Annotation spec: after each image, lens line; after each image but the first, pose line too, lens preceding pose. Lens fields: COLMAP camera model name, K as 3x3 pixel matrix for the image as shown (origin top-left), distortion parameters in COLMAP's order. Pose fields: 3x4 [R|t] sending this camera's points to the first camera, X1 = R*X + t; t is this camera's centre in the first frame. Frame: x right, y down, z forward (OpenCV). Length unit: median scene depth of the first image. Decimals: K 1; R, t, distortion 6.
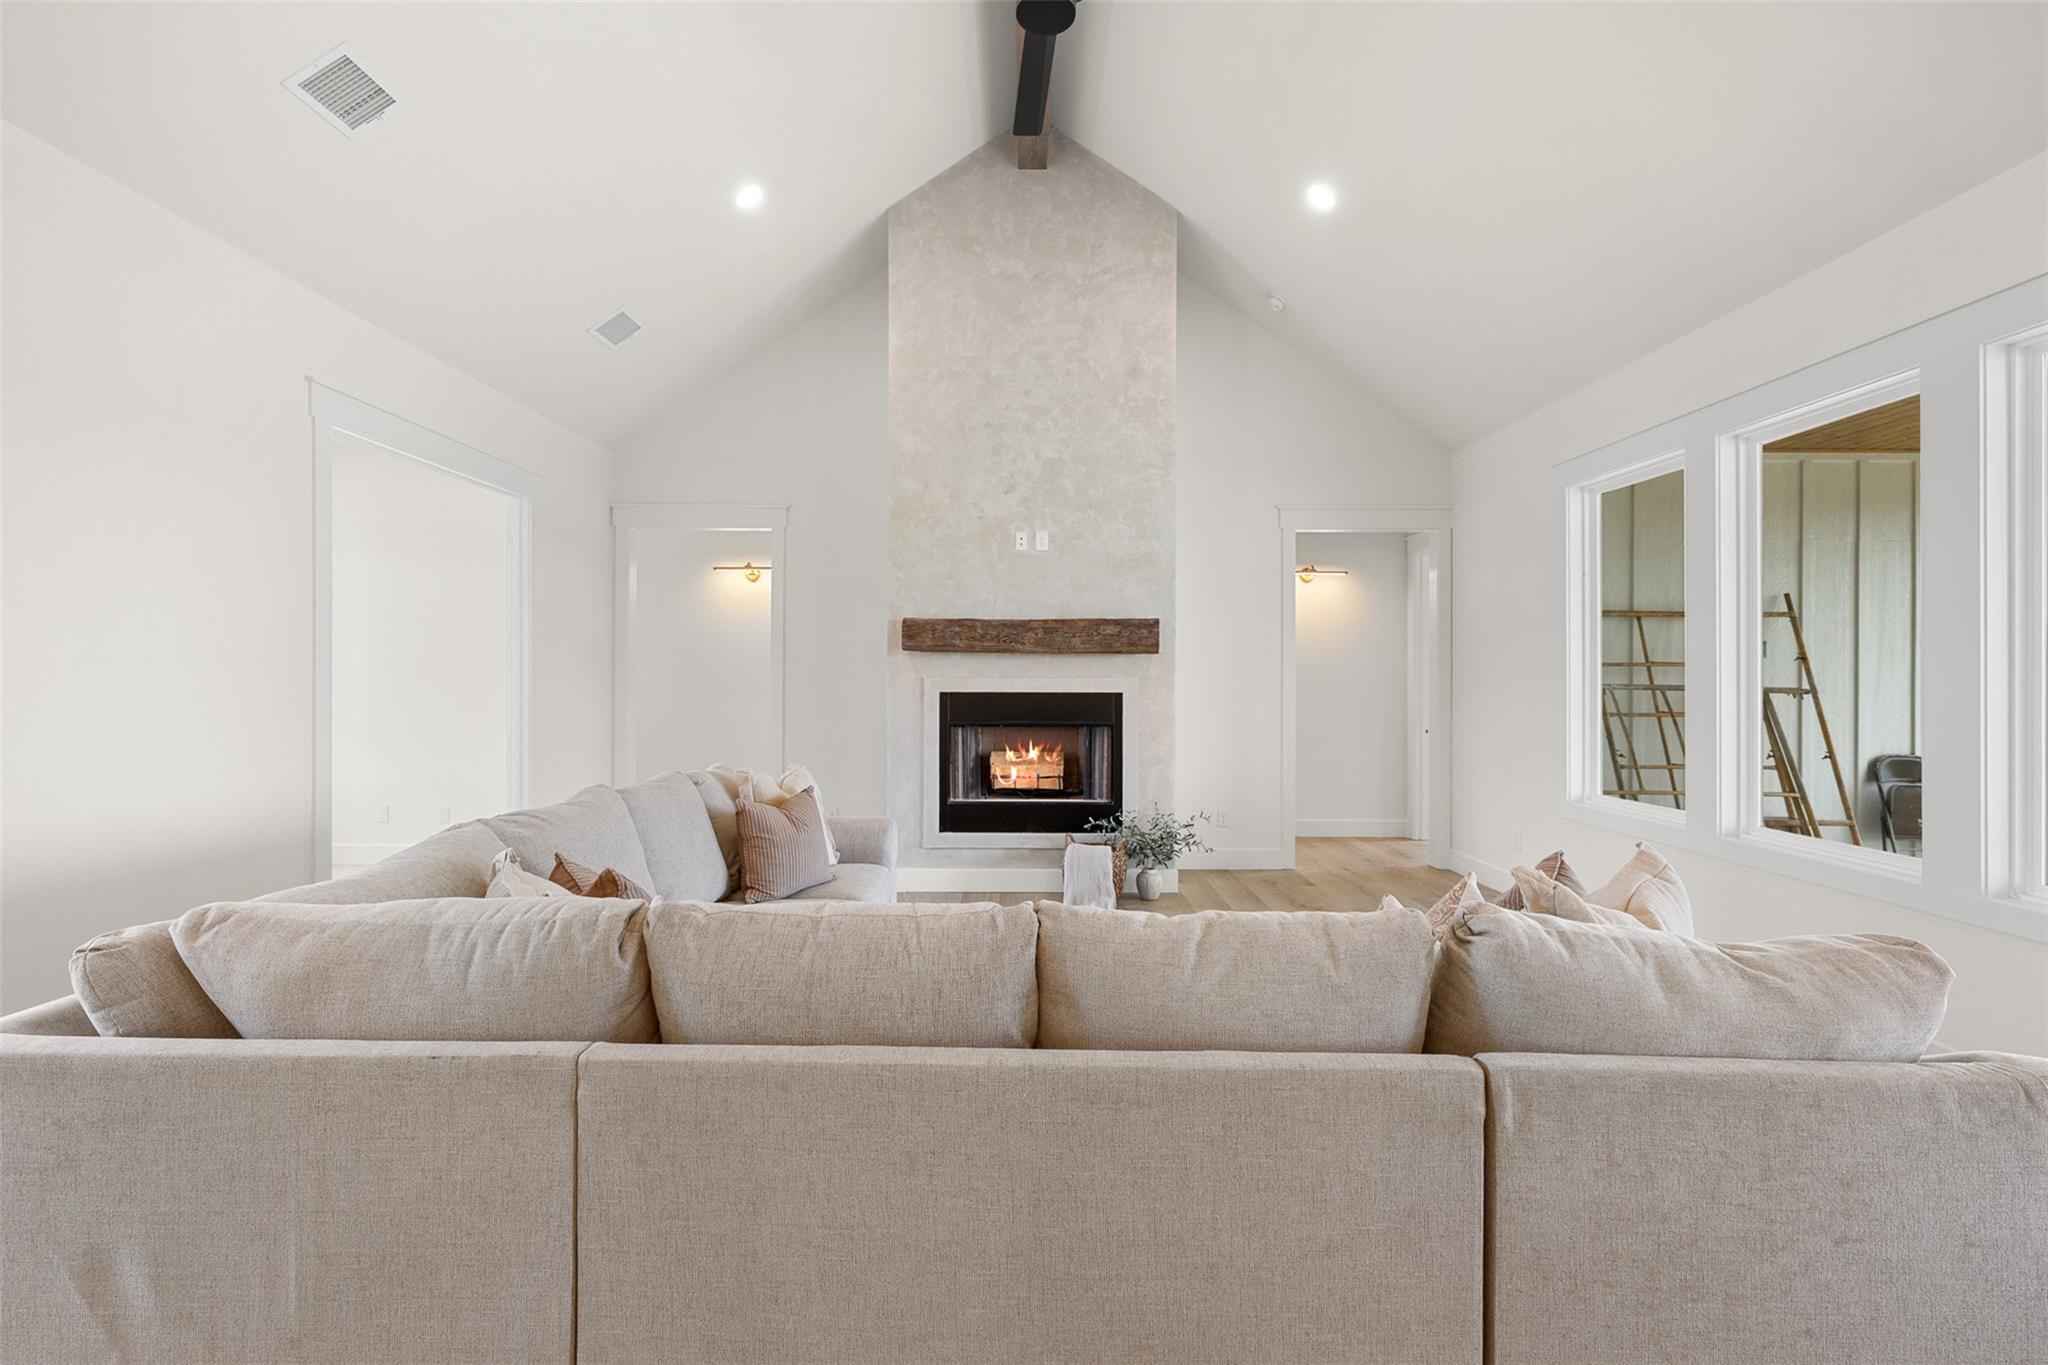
lens RADIAL K [[863.1, 0, 1017.0], [0, 863.1, 680.7], [0, 0, 1]] dist [0.001568, -0.000346]
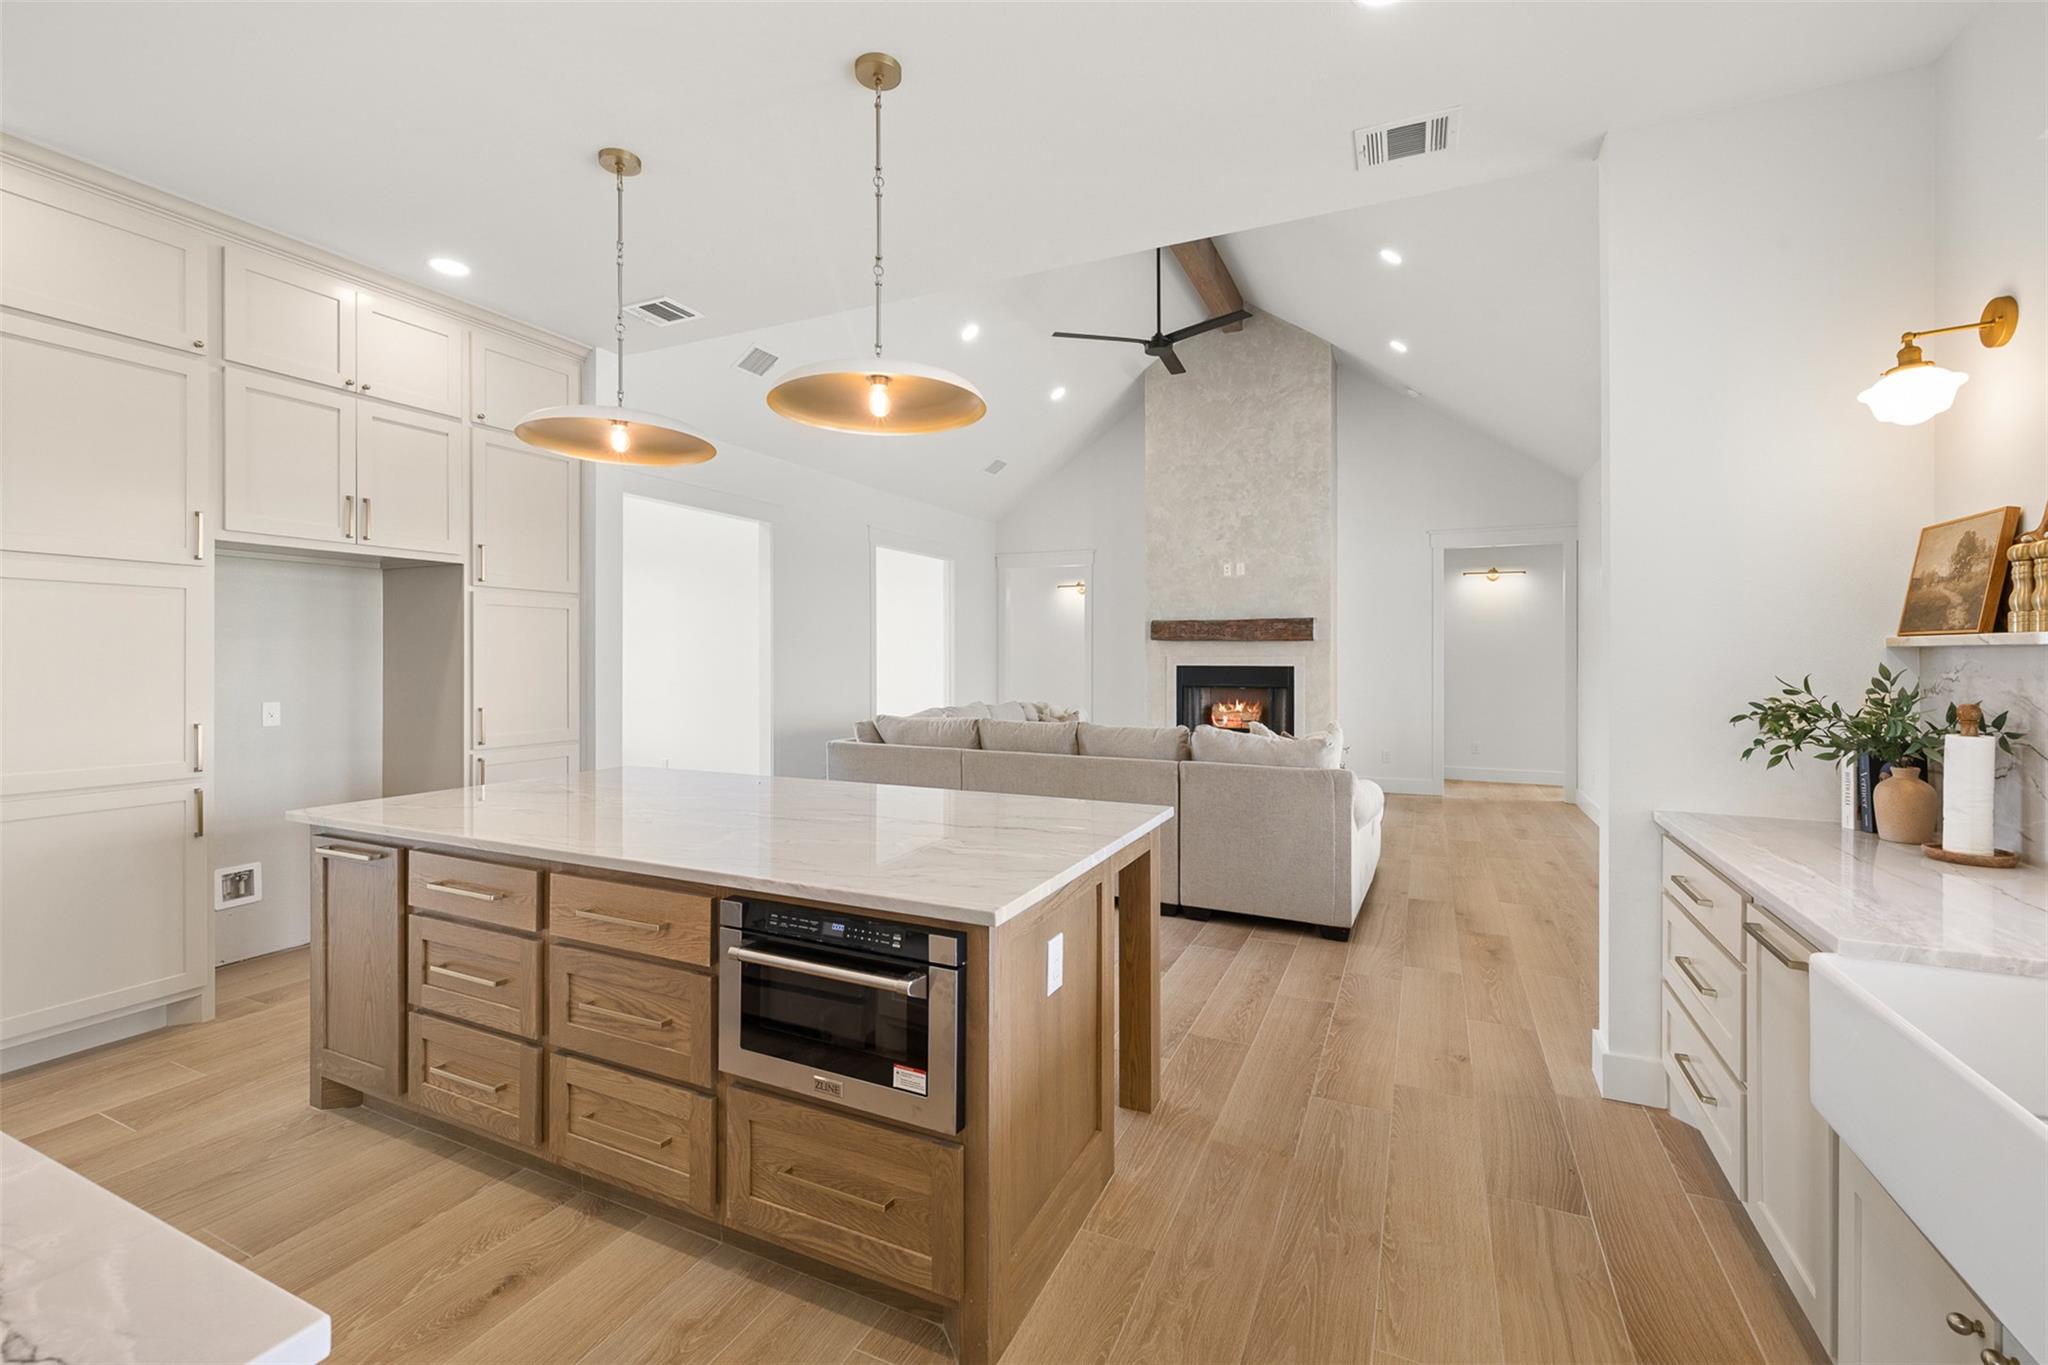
lens RADIAL K [[863.1, 0, 1025.7], [0, 863.1, 667.3], [0, 0, 1]] dist [0.001568, -0.000346]
pose [[0.907531, 0.001564, -0.419982, 0.333740], [0.000219, 0.999991, 0.004197, 0.009037], [0.419985, -0.003901, 0.907523, -0.581365]]
